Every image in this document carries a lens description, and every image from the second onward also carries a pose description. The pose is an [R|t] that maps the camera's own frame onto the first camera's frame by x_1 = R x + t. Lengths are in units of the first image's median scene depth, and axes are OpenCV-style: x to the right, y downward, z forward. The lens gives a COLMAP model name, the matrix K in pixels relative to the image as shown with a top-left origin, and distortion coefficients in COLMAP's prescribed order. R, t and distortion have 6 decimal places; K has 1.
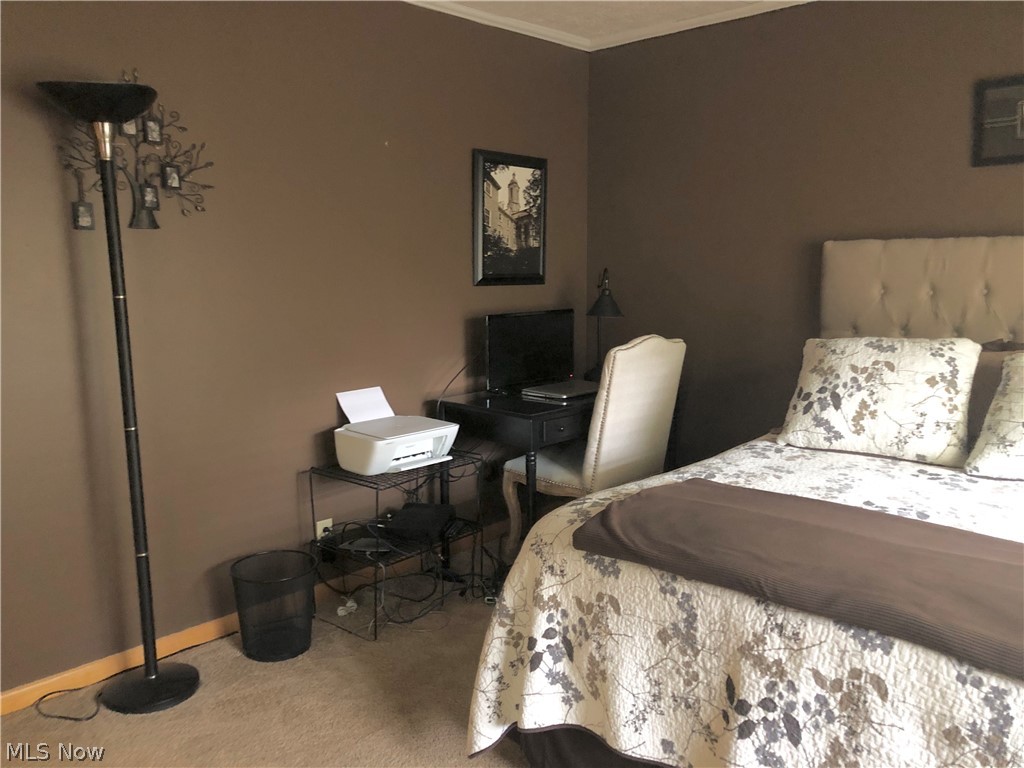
lens RADIAL K [[829.9, 0, 512.0], [0, 829.9, 384.0], [0, 0, 1]] dist [0.042483, -0.012455]
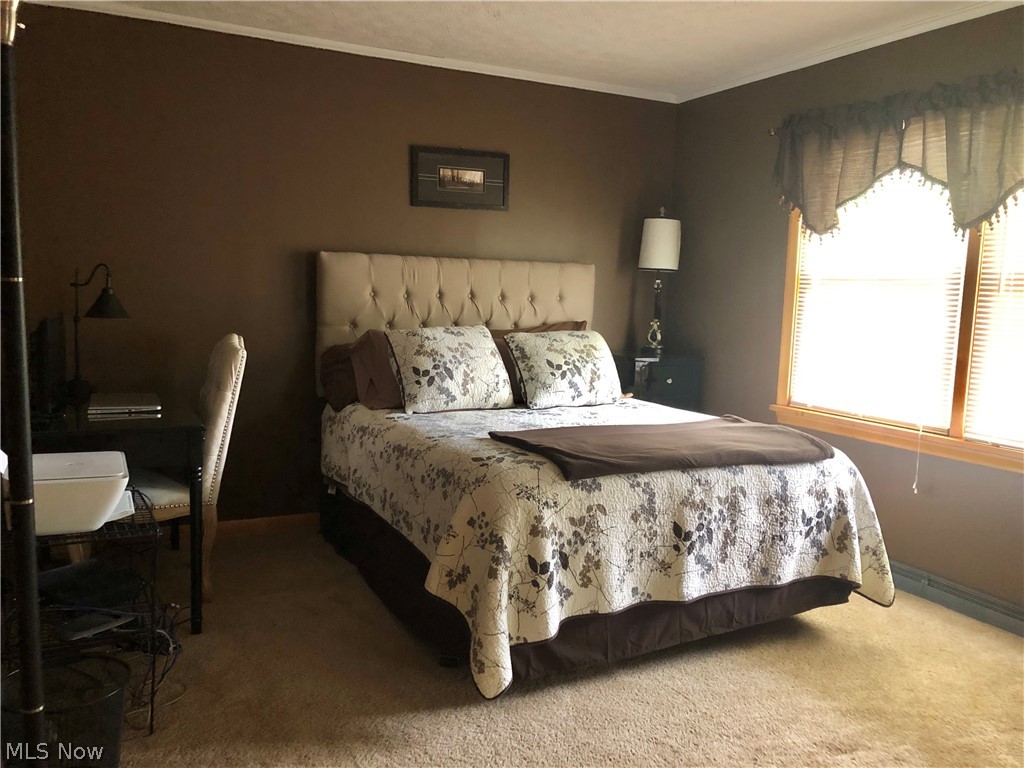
lens RADIAL K [[829.9, 0, 512.0], [0, 829.9, 384.0], [0, 0, 1]] dist [0.042483, -0.012455]
pose [[0.369621, -0.087126, 0.925089, -1.190341], [0.106790, 0.992980, 0.050852, -0.029145], [-0.923026, 0.079994, 0.376330, 0.597881]]
